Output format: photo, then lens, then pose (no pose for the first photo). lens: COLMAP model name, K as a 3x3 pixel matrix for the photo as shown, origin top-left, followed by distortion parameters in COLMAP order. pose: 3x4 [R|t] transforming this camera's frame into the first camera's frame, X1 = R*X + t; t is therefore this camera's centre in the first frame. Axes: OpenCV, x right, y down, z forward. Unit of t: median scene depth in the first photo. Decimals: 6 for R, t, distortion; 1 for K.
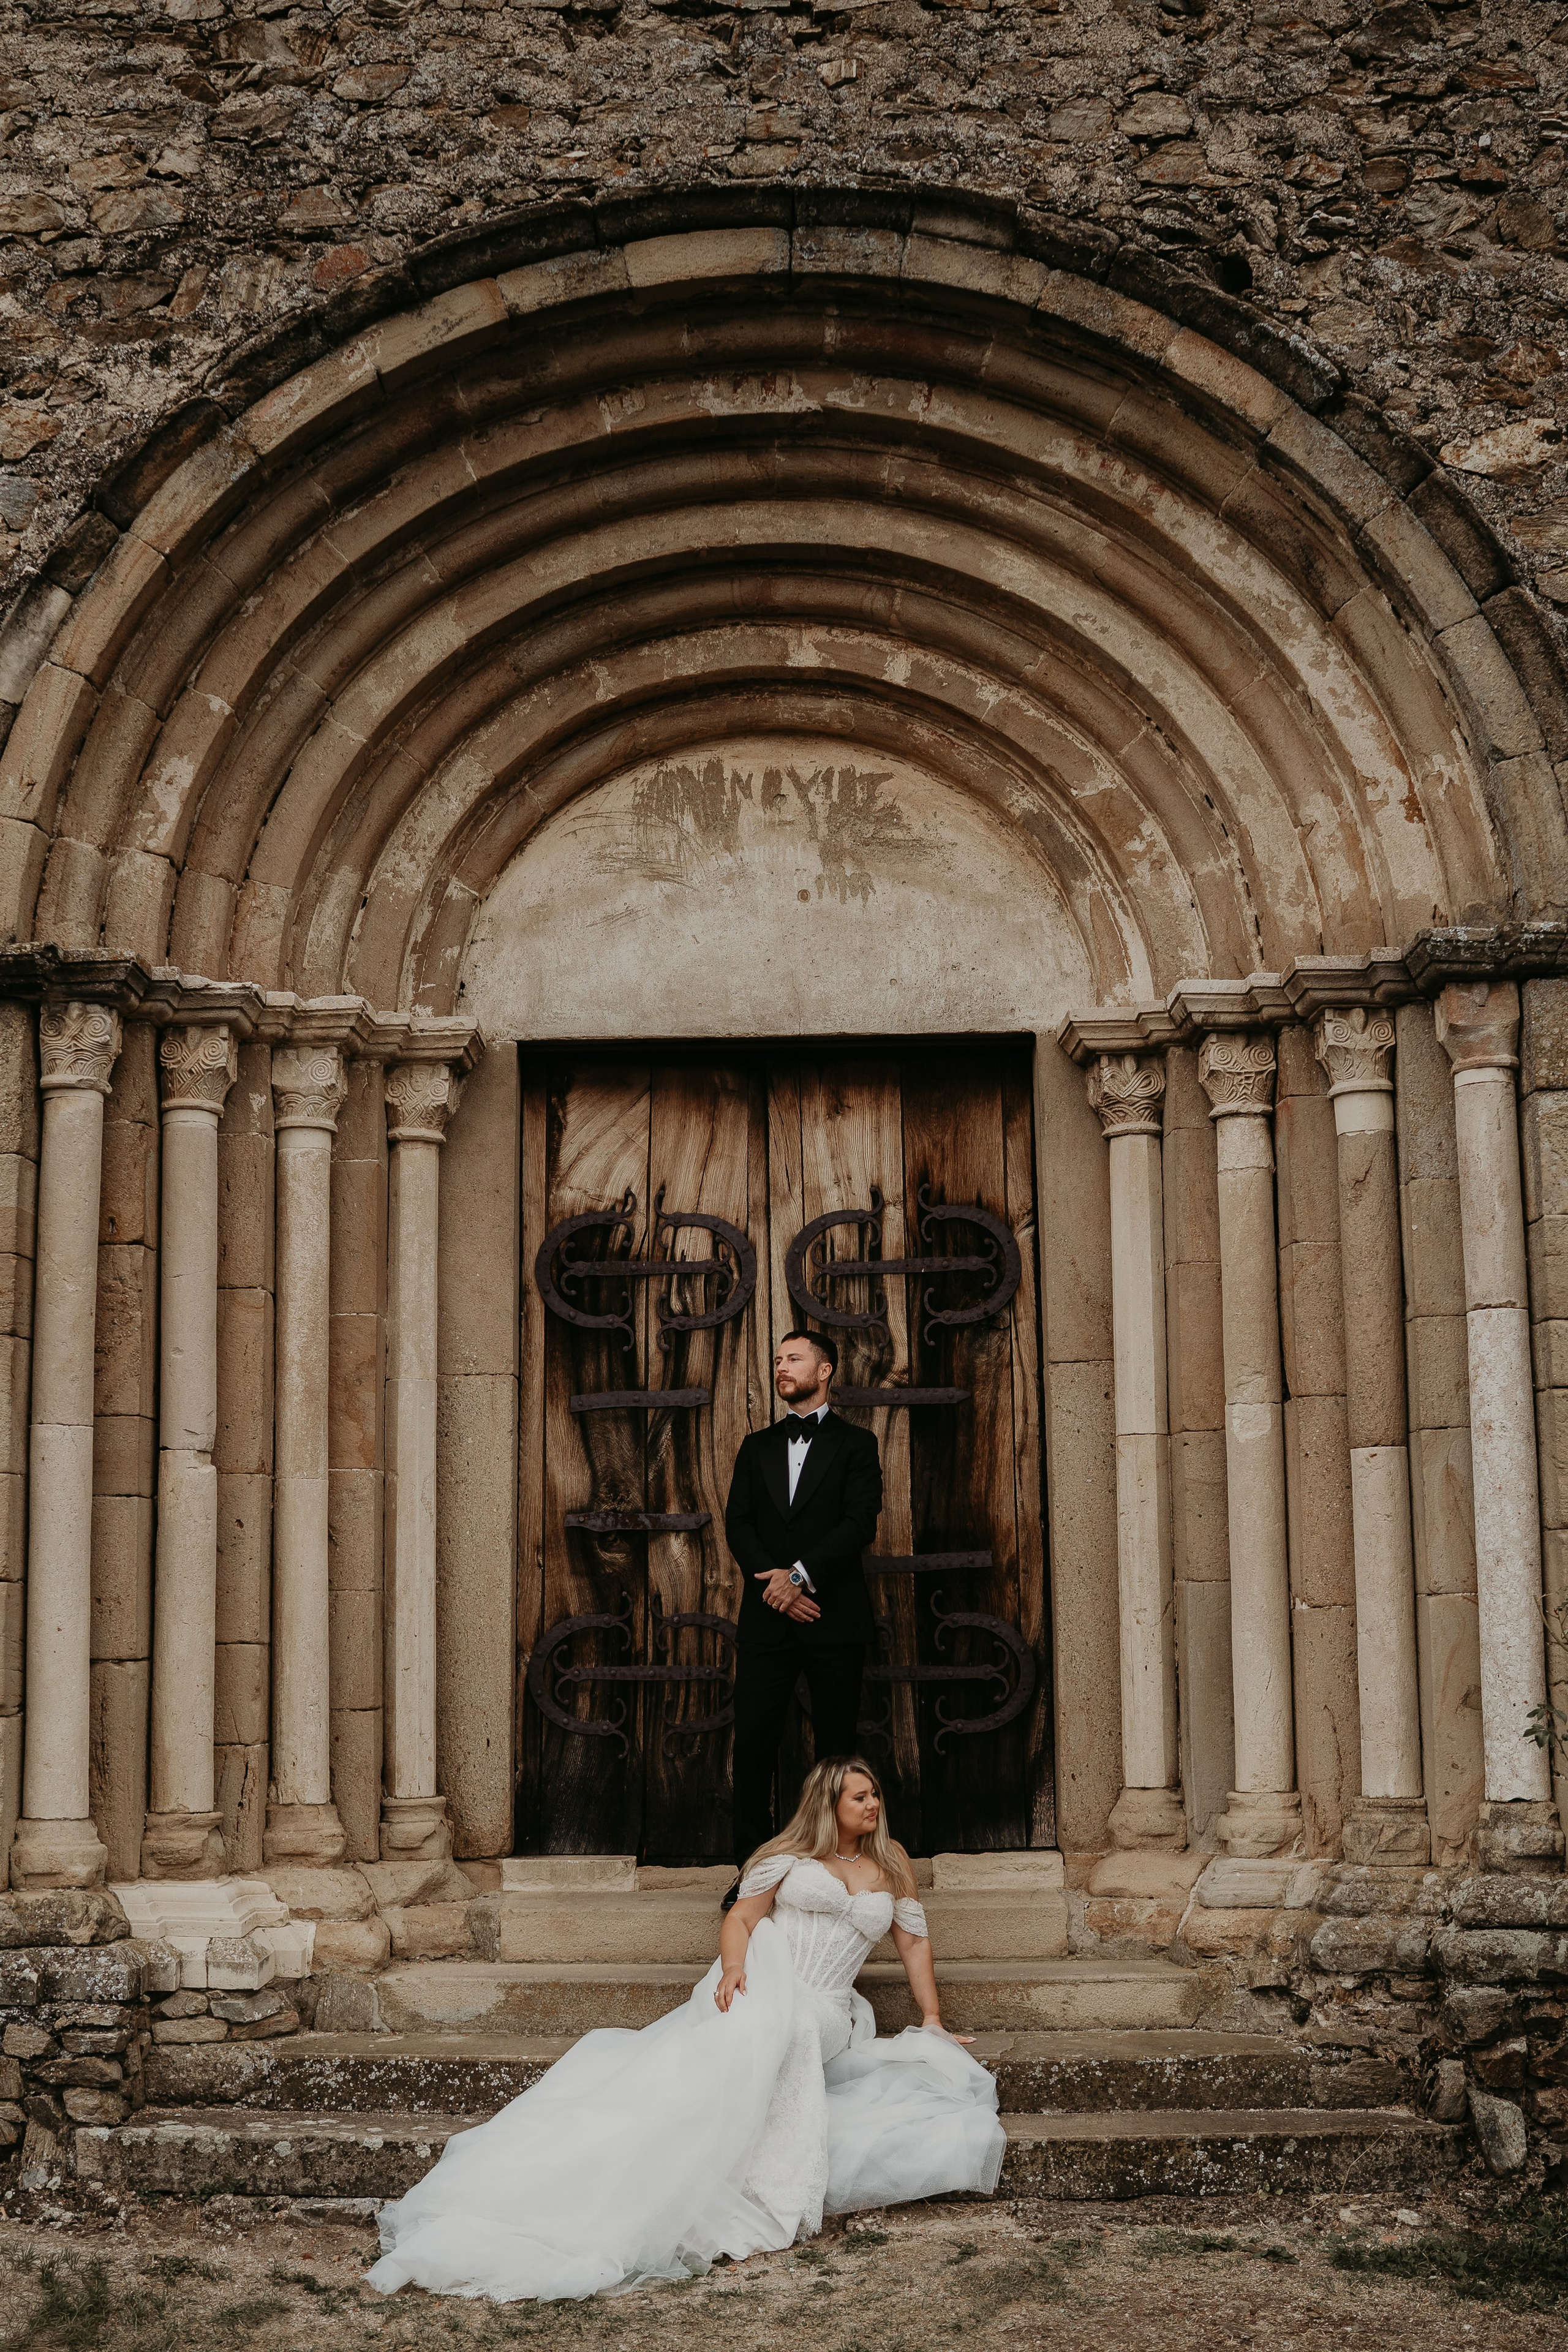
lens RADIAL K [[2449.3, 0, 739.0], [0, 2449.3, 1220.4], [0, 0, 1]] dist [-0.204915, 0.227085]
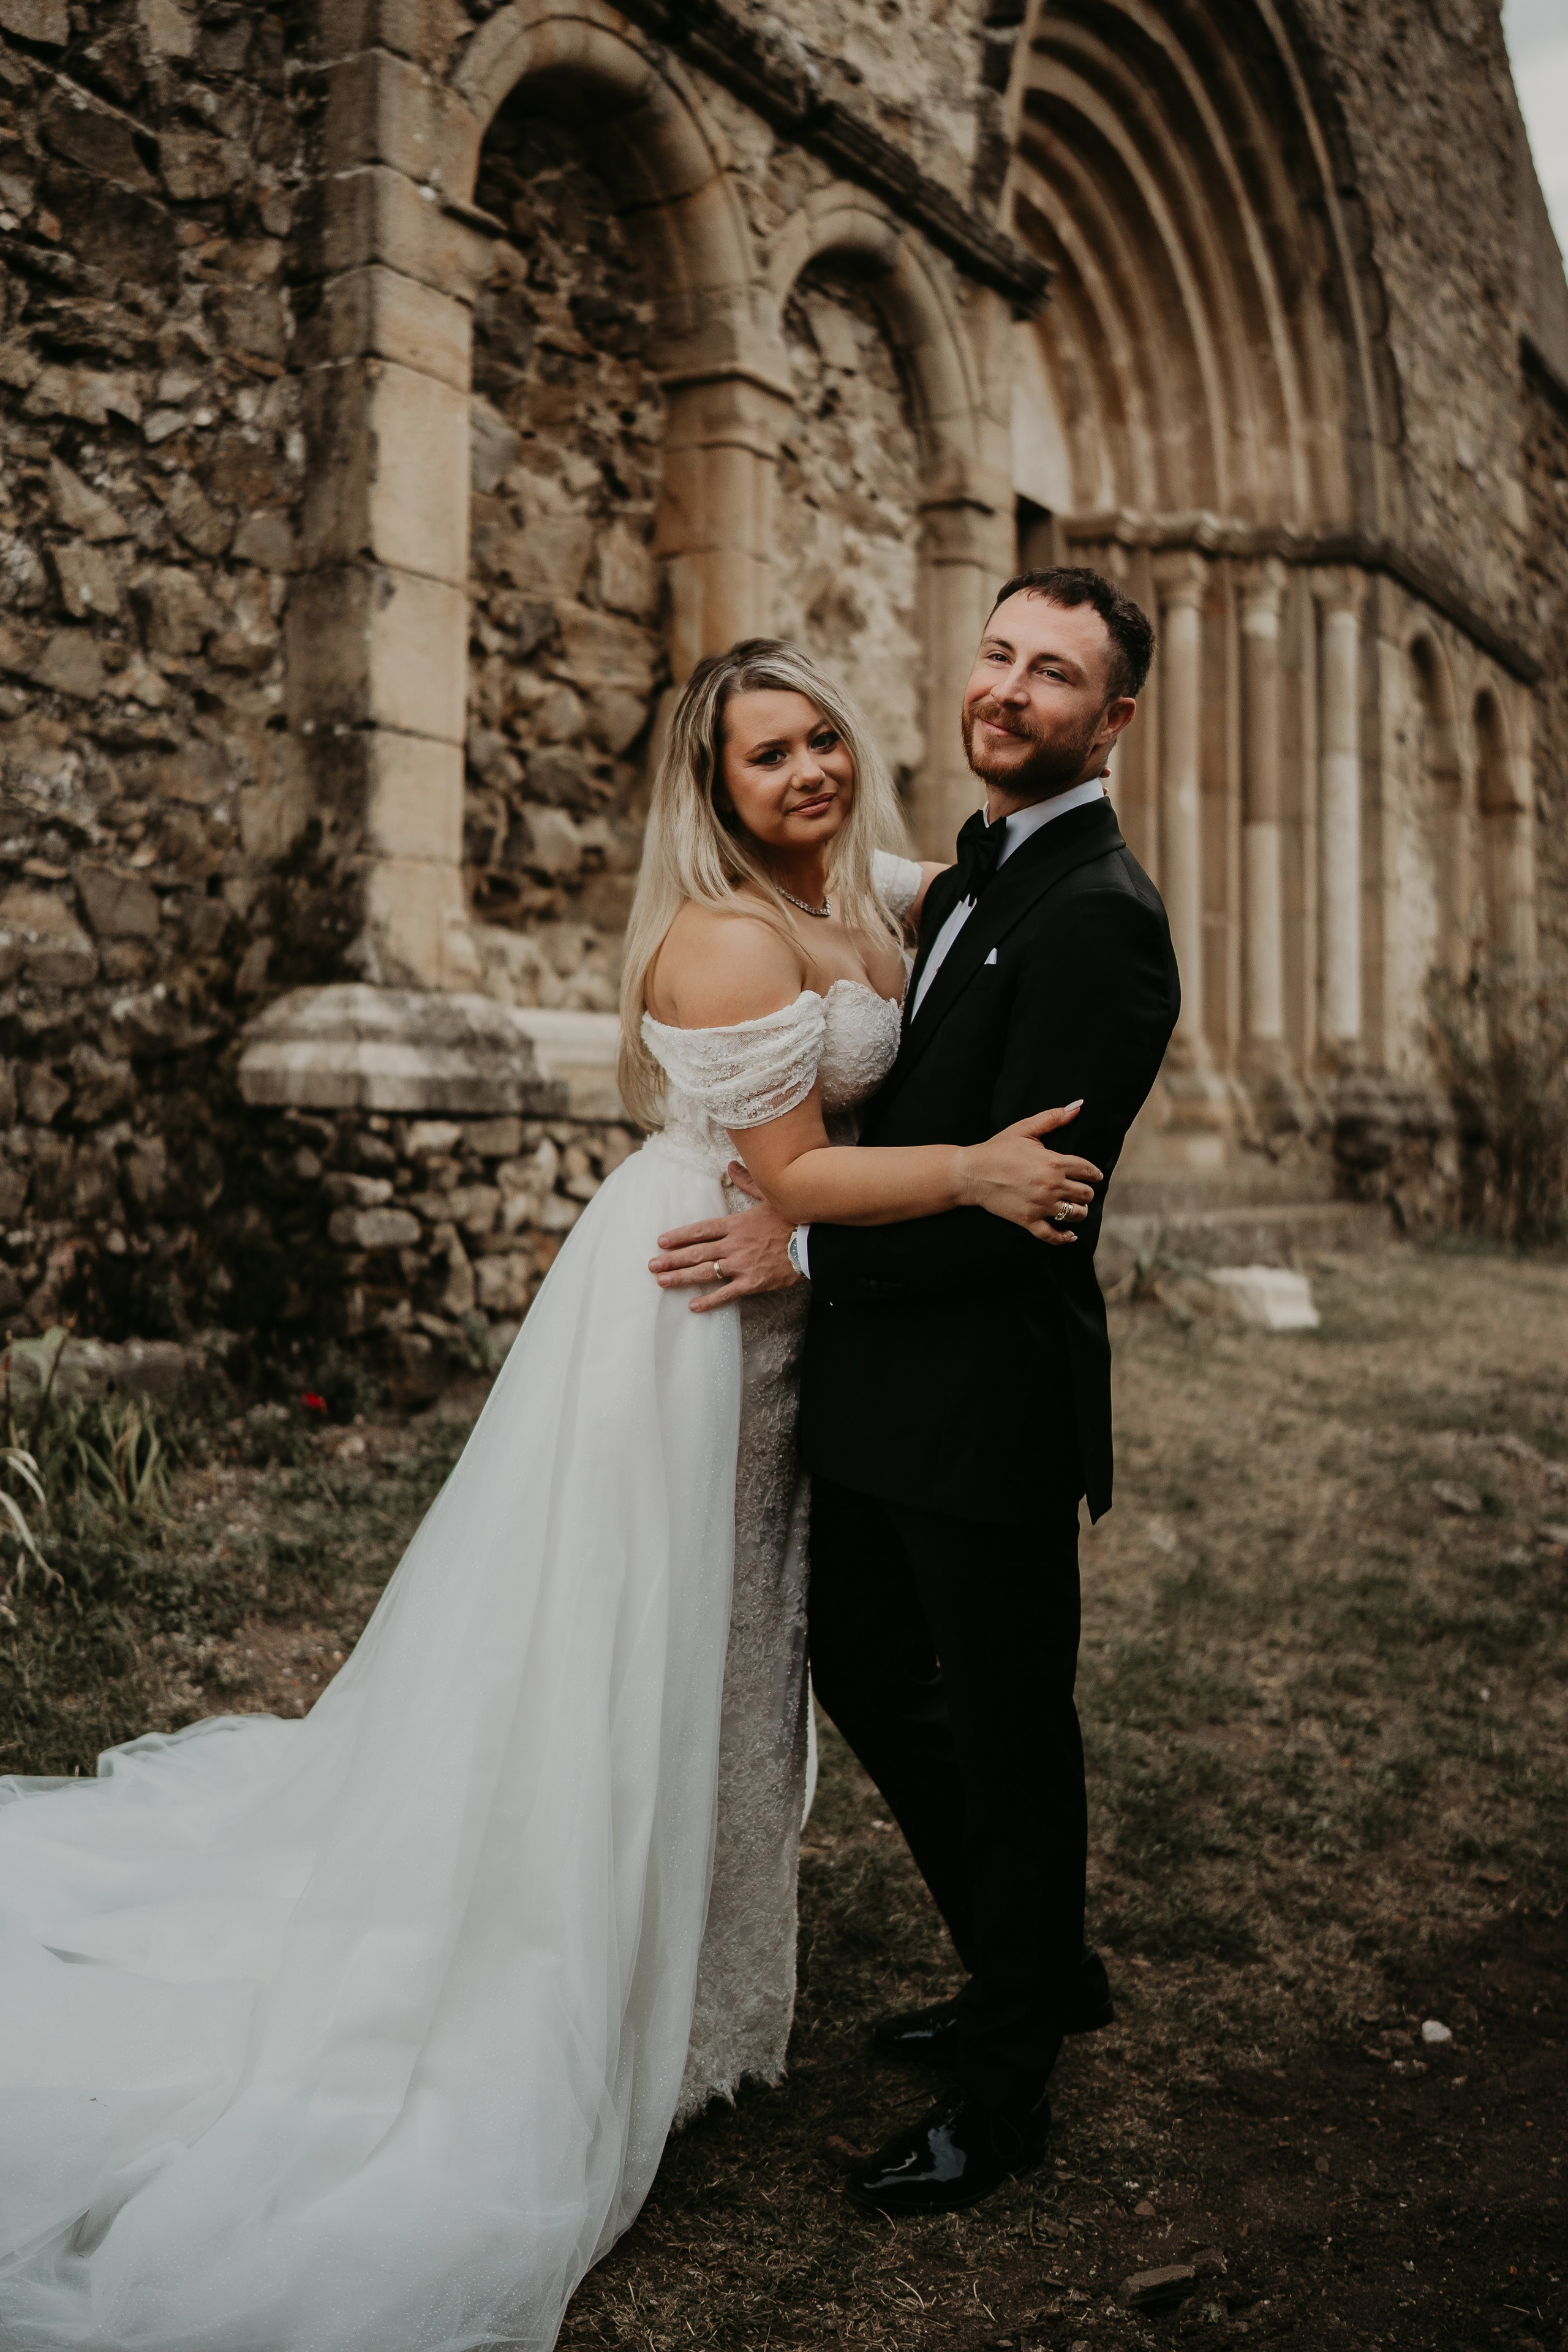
lens RADIAL K [[2397.3, 0, 792.3], [0, 2397.3, 1118.1], [0, 0, 1]] dist [-0.184056, 0.199904]
pose [[0.486899, 0.020606, 0.873215, -1.272668], [-0.143233, 0.988072, 0.056549, 0.239176], [-0.861635, -0.152606, 0.484043, 0.451036]]
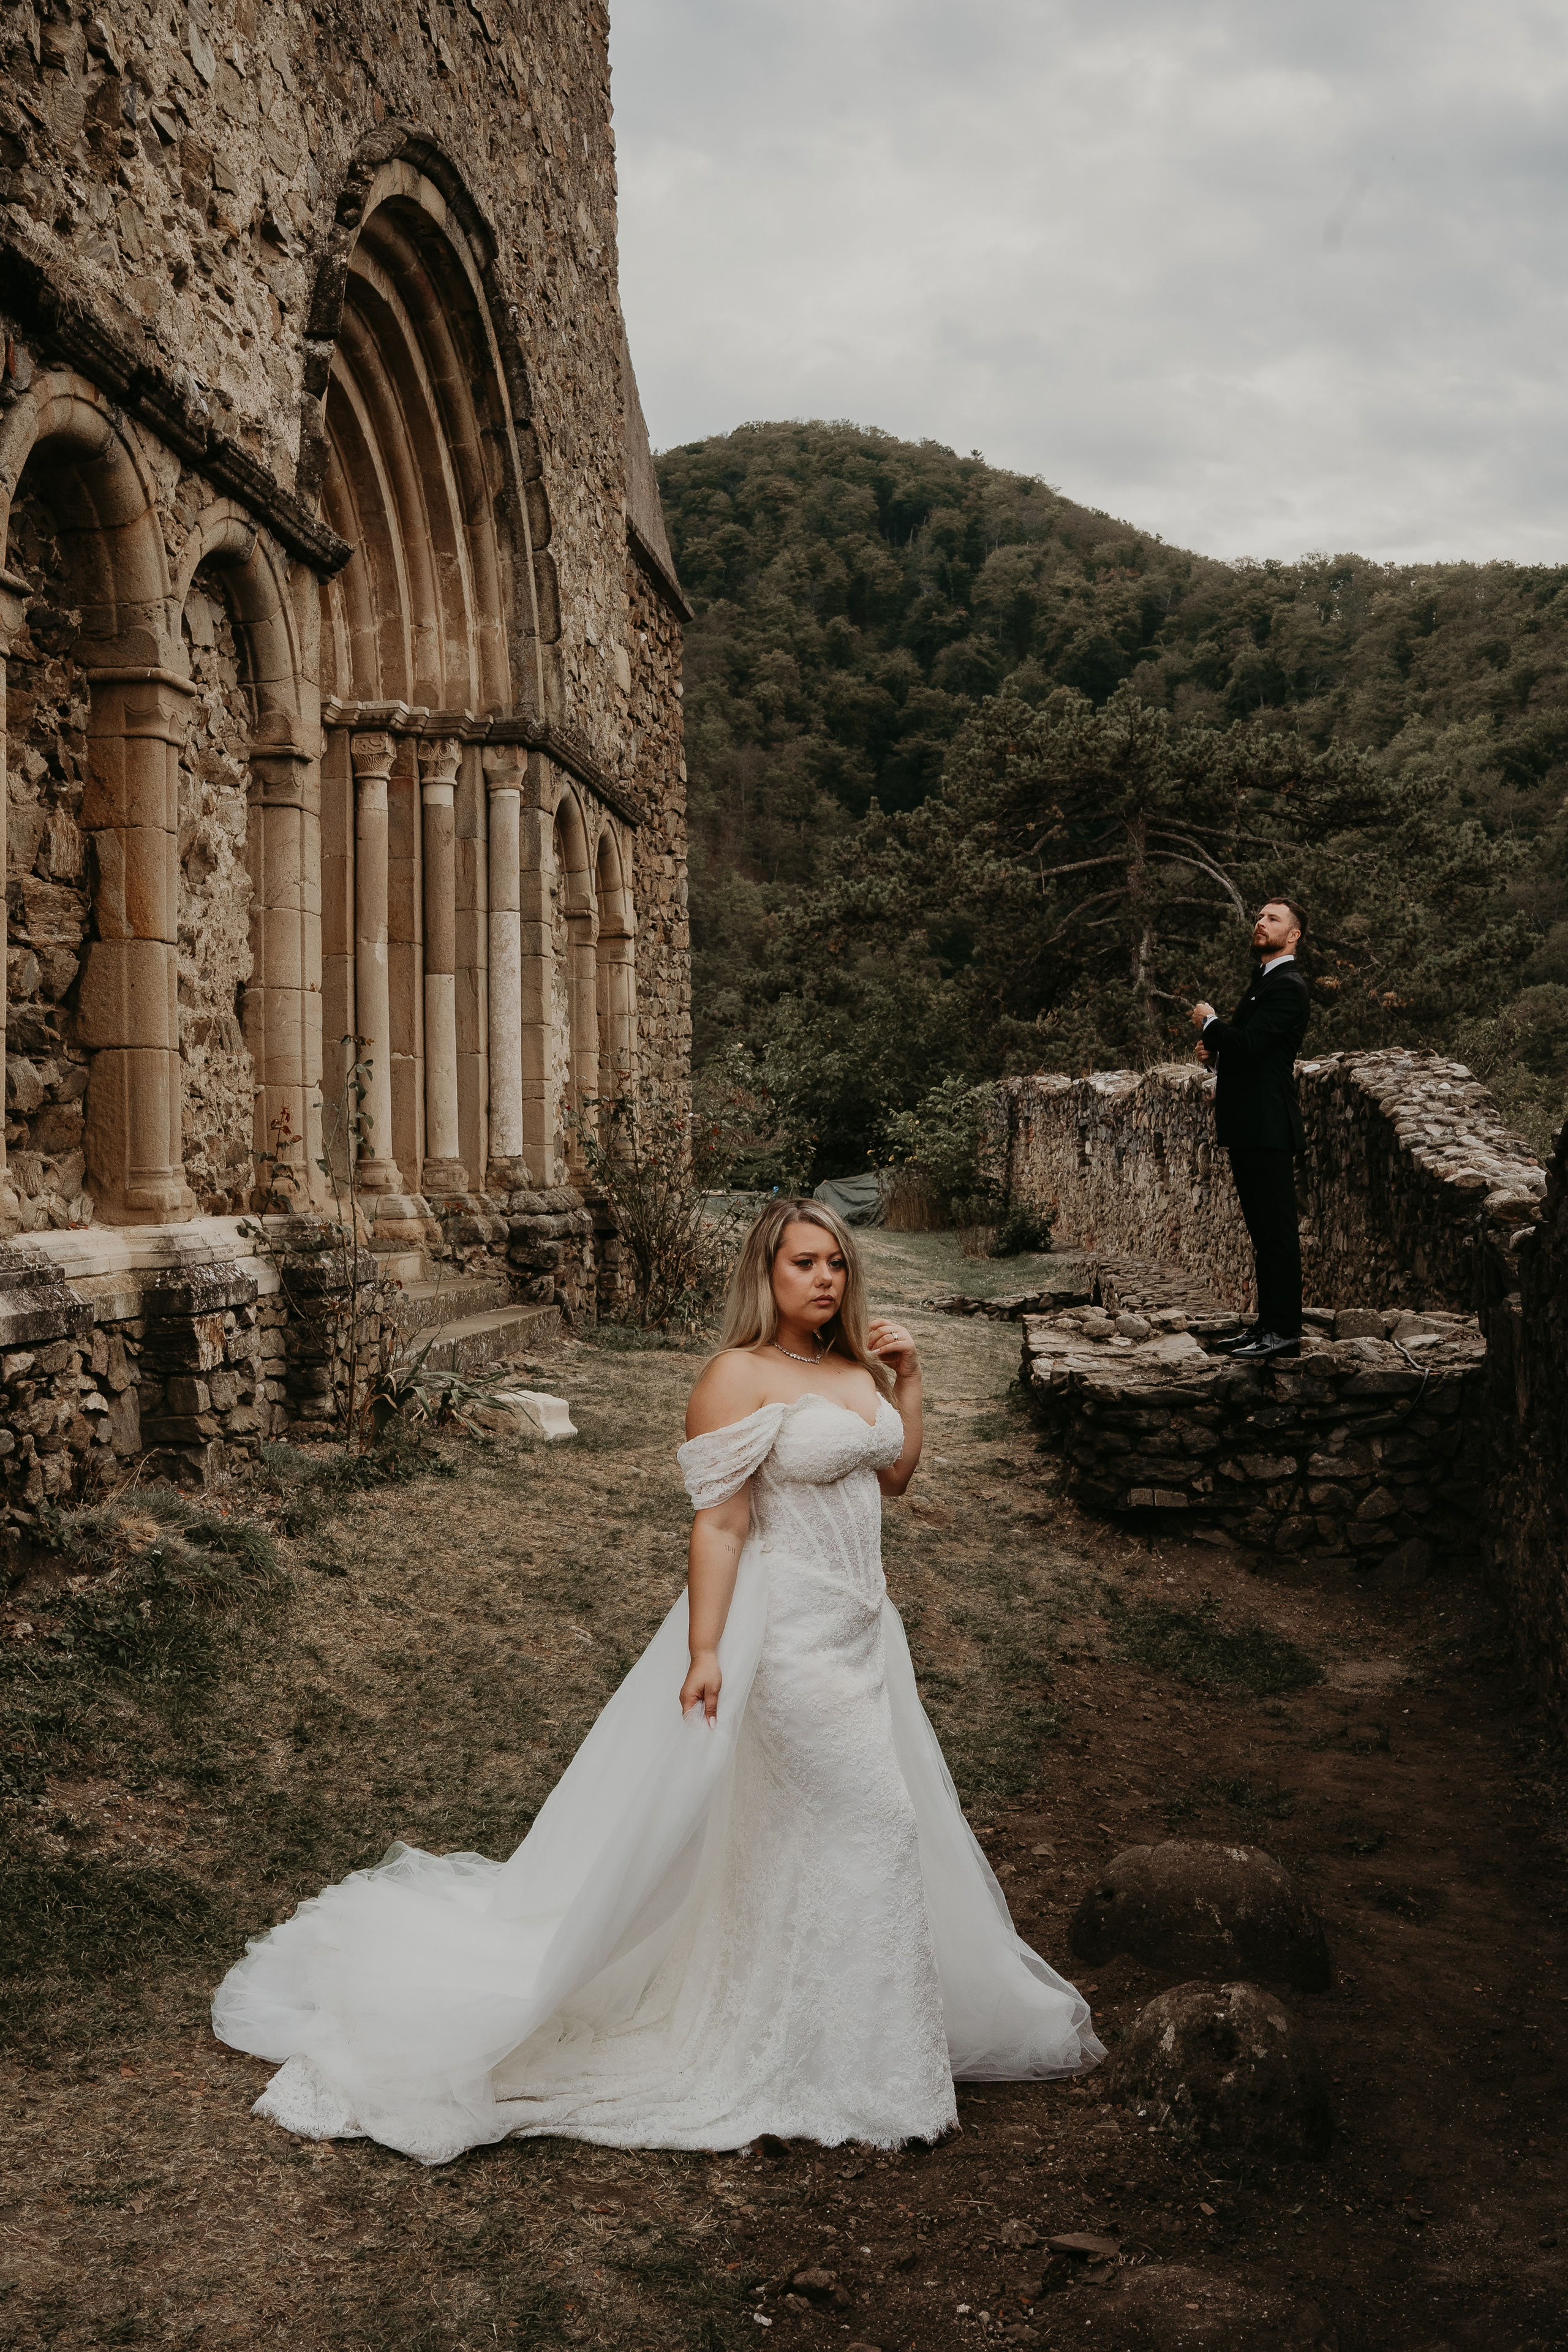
lens RADIAL K [[2416.8, 0, 812.5], [0, 2416.8, 1152.5], [0, 0, 1]] dist [-0.196559, 0.215683]
pose [[0.072115, 0.007870, 0.997365, -1.541957], [-0.139572, 0.990209, 0.002279, 0.182255], [-0.987582, -0.139368, 0.072508, 0.546250]]
